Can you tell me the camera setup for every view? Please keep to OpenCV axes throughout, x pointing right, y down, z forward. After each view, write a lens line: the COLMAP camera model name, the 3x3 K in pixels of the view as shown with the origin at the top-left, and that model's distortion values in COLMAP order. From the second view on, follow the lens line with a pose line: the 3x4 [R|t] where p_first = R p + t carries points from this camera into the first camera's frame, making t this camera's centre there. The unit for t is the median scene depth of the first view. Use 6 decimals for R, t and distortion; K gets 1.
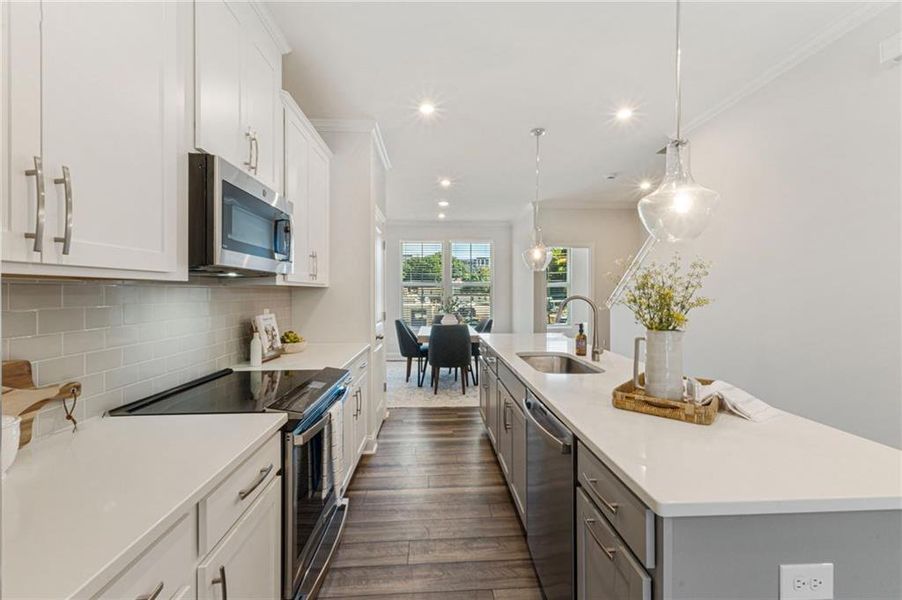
lens RADIAL K [[381.2, 0, 453.2], [0, 381.2, 292.0], [0, 0, 1]] dist [0.004719, 0.000255]
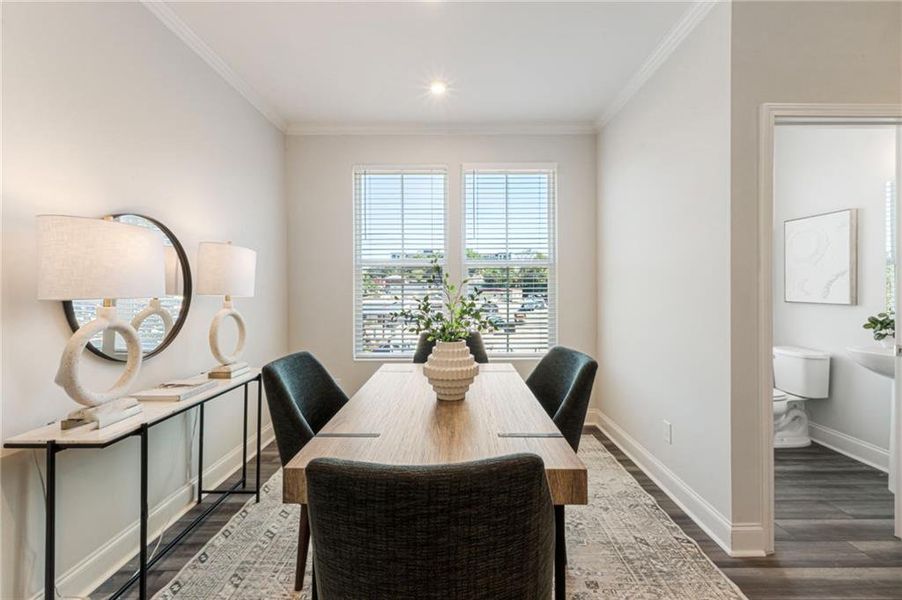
lens RADIAL K [[384.8, 0, 454.7], [0, 384.8, 284.8], [0, 0, 1]] dist [0.004449, 0.000319]
pose [[0.999479, -0.001201, -0.032241, 0.016684], [0.000915, 0.999960, -0.008889, 0.045415], [0.032250, 0.008855, 0.999441, 1.809958]]
